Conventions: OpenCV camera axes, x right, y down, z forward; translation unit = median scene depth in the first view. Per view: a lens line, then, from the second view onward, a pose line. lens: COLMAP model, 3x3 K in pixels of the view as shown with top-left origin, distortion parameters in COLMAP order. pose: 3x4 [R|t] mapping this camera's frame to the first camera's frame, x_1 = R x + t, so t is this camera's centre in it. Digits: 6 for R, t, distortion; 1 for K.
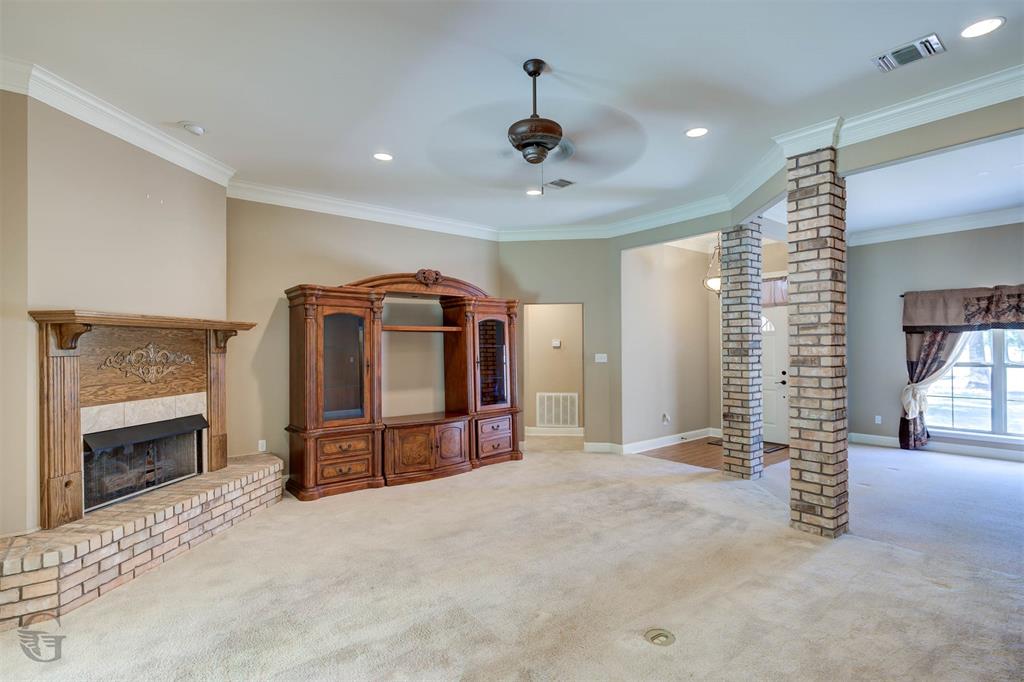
lens RADIAL K [[498.3, 0, 516.1], [0, 498.3, 345.8], [0, 0, 1]] dist [0.000860, -0.000860]
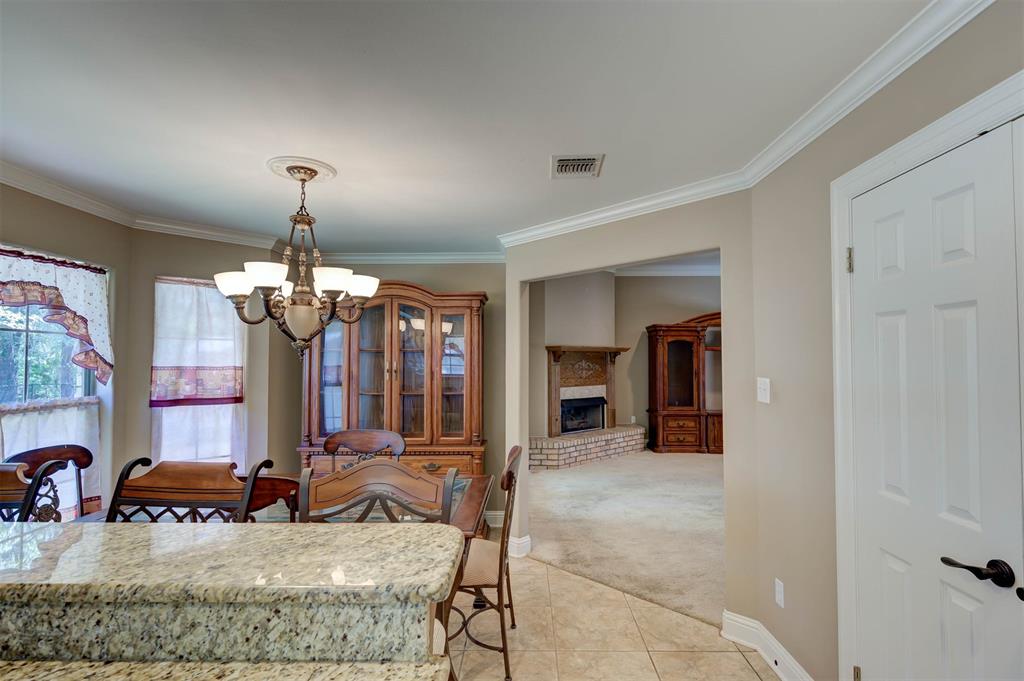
lens RADIAL K [[508.3, 0, 514.8], [0, 508.3, 345.5], [0, 0, 1]] dist [-0.000680, -0.000754]
pose [[0.762762, -0.015863, -0.646484, 0.304032], [-0.001892, 0.999640, -0.026760, -0.003563], [0.646676, 0.021635, 0.762458, -0.584717]]
